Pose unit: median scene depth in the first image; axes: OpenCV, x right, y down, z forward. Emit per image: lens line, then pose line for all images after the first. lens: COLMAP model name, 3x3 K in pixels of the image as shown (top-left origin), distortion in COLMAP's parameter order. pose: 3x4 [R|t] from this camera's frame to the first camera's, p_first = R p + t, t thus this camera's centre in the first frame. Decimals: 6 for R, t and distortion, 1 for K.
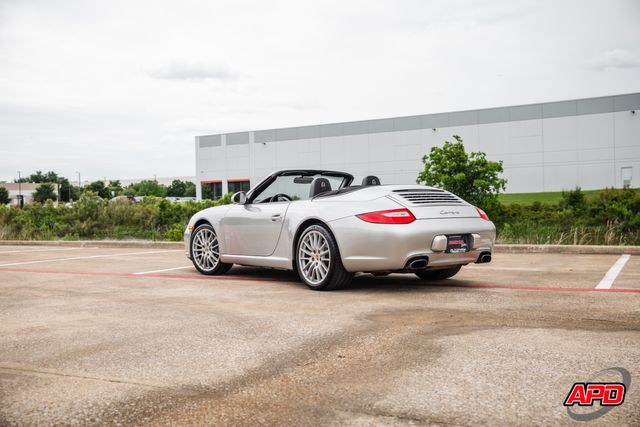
lens RADIAL K [[1300.6, 0, 323.8], [0, 1300.6, 221.5], [0, 0, 1]] dist [0.323785, 0.316961]
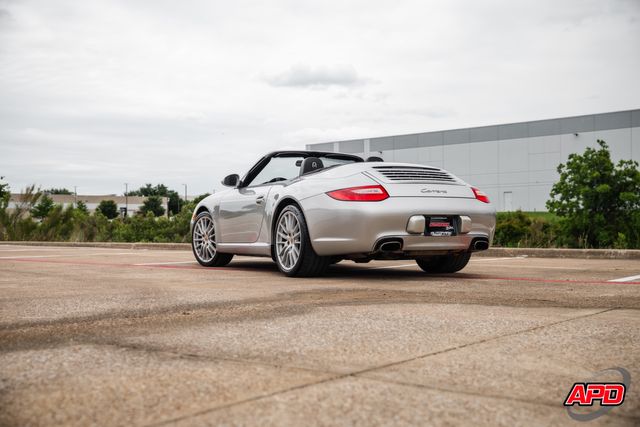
lens RADIAL K [[1507.4, 0, 320.0], [0, 1507.4, 213.5], [0, 0, 1]] dist [0.464615, 0.111143]
pose [[0.956152, 0.003237, -0.292854, 0.269568], [-0.024704, 0.997267, -0.069633, 0.068153], [0.291828, 0.073814, 0.953618, 0.000061]]
